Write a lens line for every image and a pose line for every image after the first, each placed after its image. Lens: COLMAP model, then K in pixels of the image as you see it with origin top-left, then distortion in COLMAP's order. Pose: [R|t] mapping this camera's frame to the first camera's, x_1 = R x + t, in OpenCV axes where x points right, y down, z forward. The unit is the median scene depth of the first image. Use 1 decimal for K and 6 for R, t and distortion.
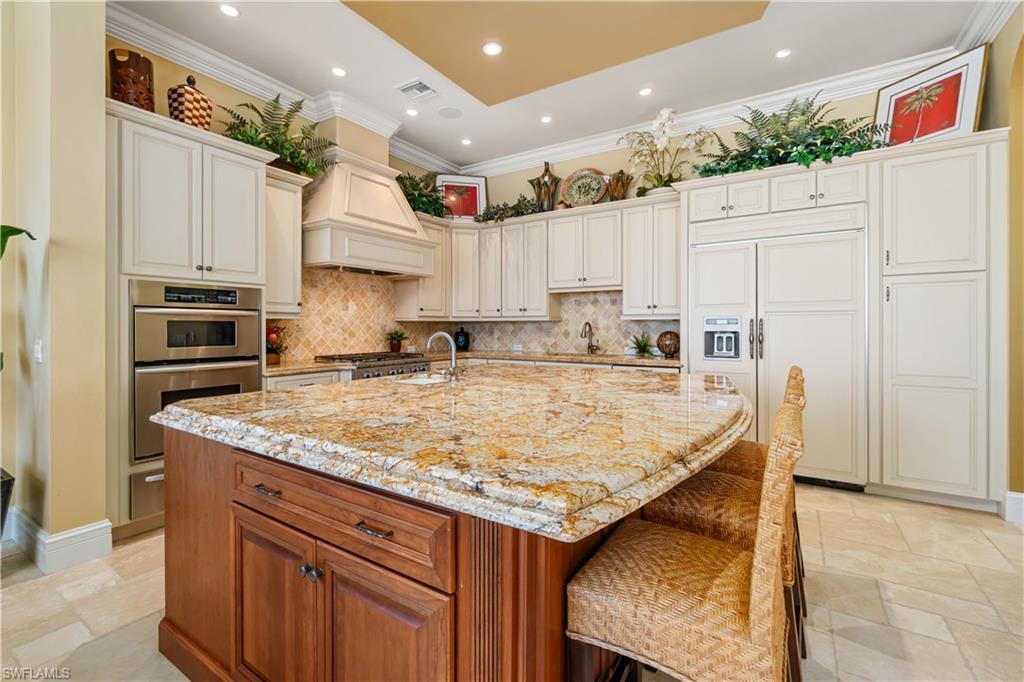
lens RADIAL K [[448.6, 0, 507.6], [0, 448.6, 329.6], [0, 0, 1]] dist [-0.004604, 0.000369]
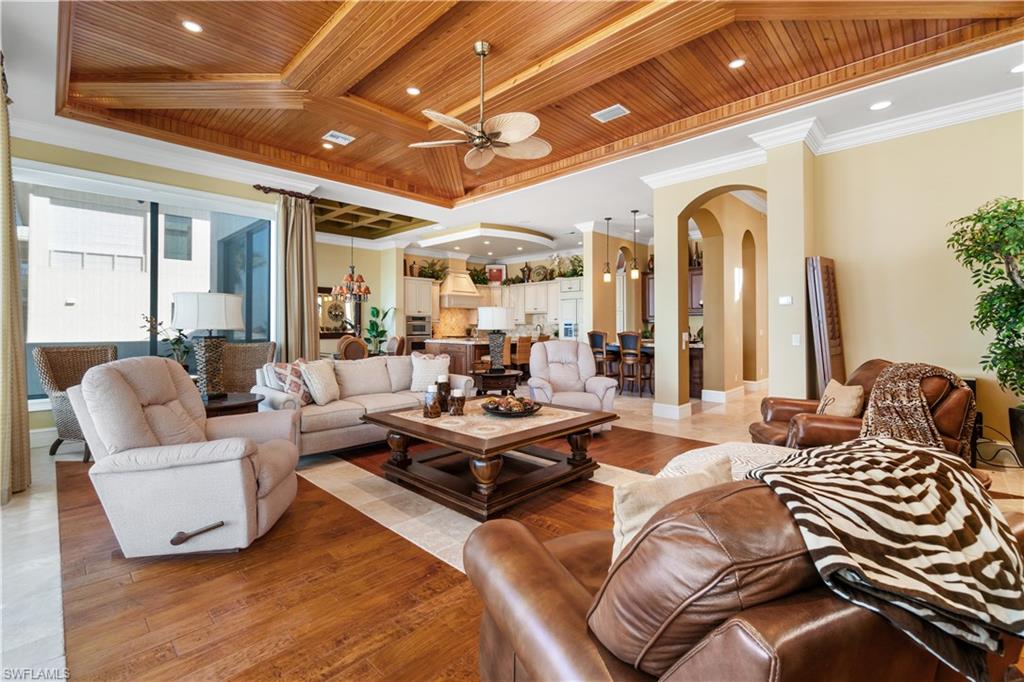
lens RADIAL K [[448.6, 0, 507.7], [0, 448.6, 325.9], [0, 0, 1]] dist [-0.004604, 0.000369]
pose [[0.980949, -0.002801, -0.194245, 0.540979], [0.000913, 0.999951, -0.009809, 0.016719], [0.194263, 0.009445, 0.980904, -1.721877]]
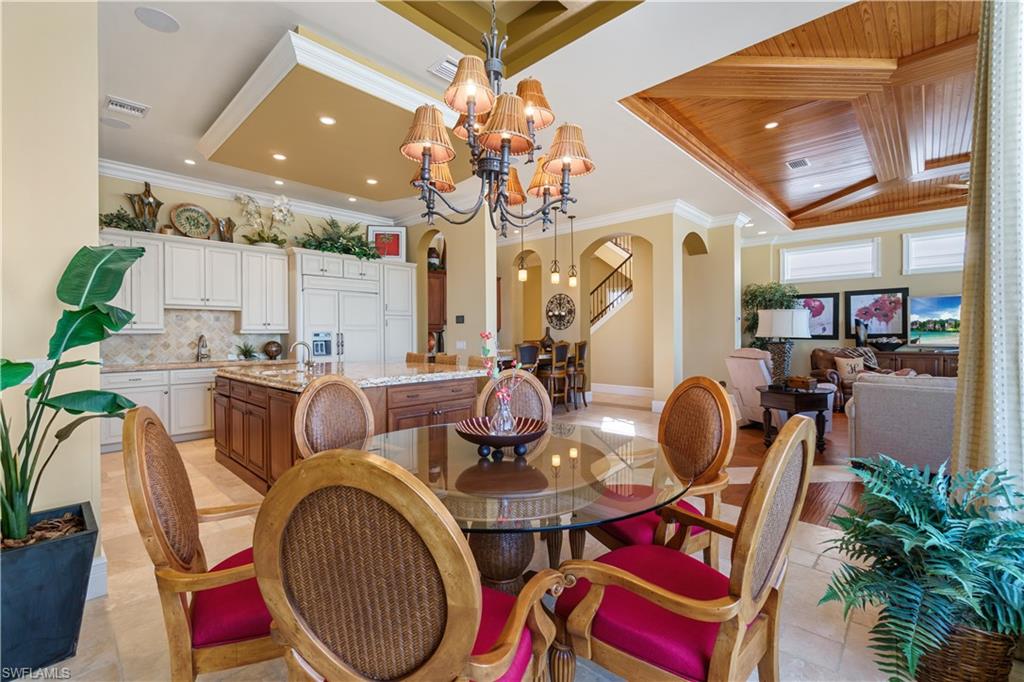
lens RADIAL K [[448.6, 0, 506.7], [0, 448.6, 336.6], [0, 0, 1]] dist [-0.004604, 0.000369]
pose [[0.177304, -0.003948, 0.984148, -0.904522], [0.013143, 0.999912, 0.001644, -0.003399], [-0.984068, 0.012643, 0.177340, -0.015763]]
